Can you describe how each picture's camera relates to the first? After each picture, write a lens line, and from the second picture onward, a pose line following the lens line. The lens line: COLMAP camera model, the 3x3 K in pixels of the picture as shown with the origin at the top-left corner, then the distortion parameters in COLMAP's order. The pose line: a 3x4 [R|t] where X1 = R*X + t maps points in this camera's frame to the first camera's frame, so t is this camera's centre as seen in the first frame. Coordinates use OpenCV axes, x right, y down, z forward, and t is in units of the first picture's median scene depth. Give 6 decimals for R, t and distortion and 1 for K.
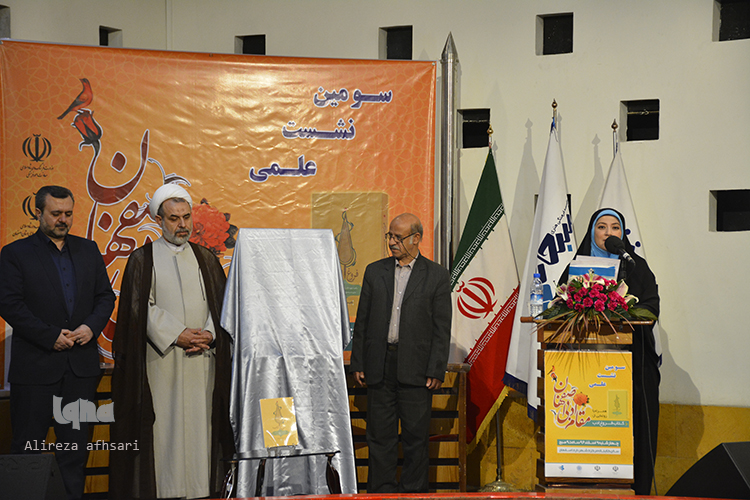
lens RADIAL K [[1938.3, 0, 379.7], [0, 1938.3, 250.2], [0, 0, 1]] dist [0.602562, 0.000000]
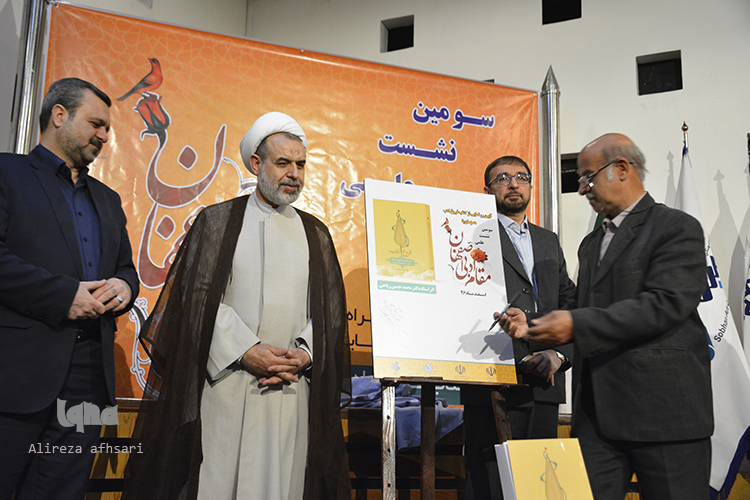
lens RADIAL K [[845.8, 0, 367.1], [0, 845.8, 244.4], [0, 0, 1]] dist [0.046114, 0.000000]
pose [[0.996786, 0.037660, 0.070702, -0.081736], [-0.023506, 0.981254, -0.191278, 0.056135], [-0.076580, 0.189001, 0.978986, 0.651726]]
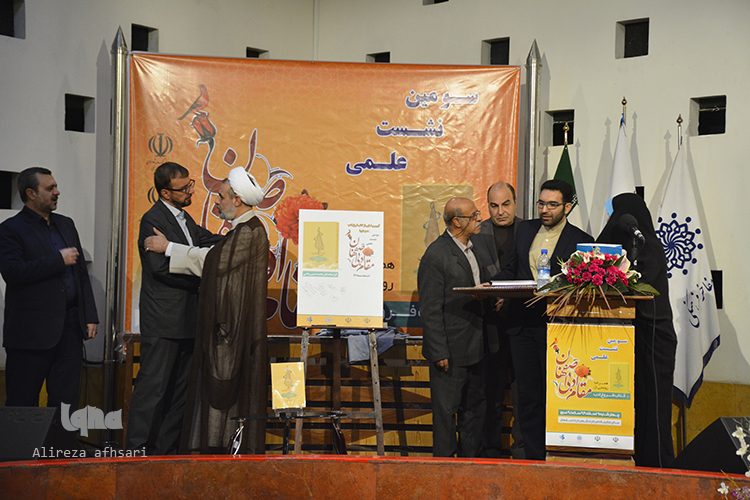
lens RADIAL K [[1489.0, 0, 370.5], [0, 1489.0, 252.3], [0, 0, 1]] dist [0.372203, 0.000000]
pose [[0.980834, 0.008065, -0.194678, 0.116549], [-0.010152, 0.999901, -0.009729, 0.017939], [0.194580, 0.011519, 0.980819, 0.161656]]
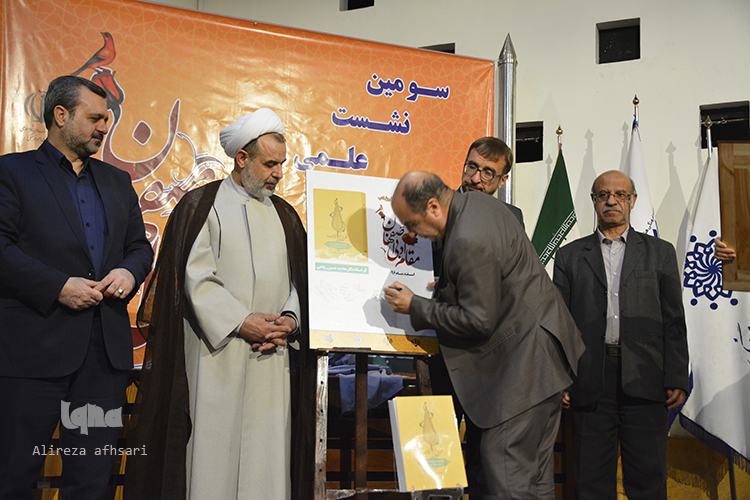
lens RADIAL K [[991.1, 0, 369.6], [0, 991.1, 241.6], [0, 0, 1]] dist [0.152479, 0.000000]
pose [[0.995017, 0.036952, 0.092610, -0.074128], [-0.024092, 0.990372, -0.136318, 0.056409], [-0.096755, 0.133408, 0.986327, 0.573810]]
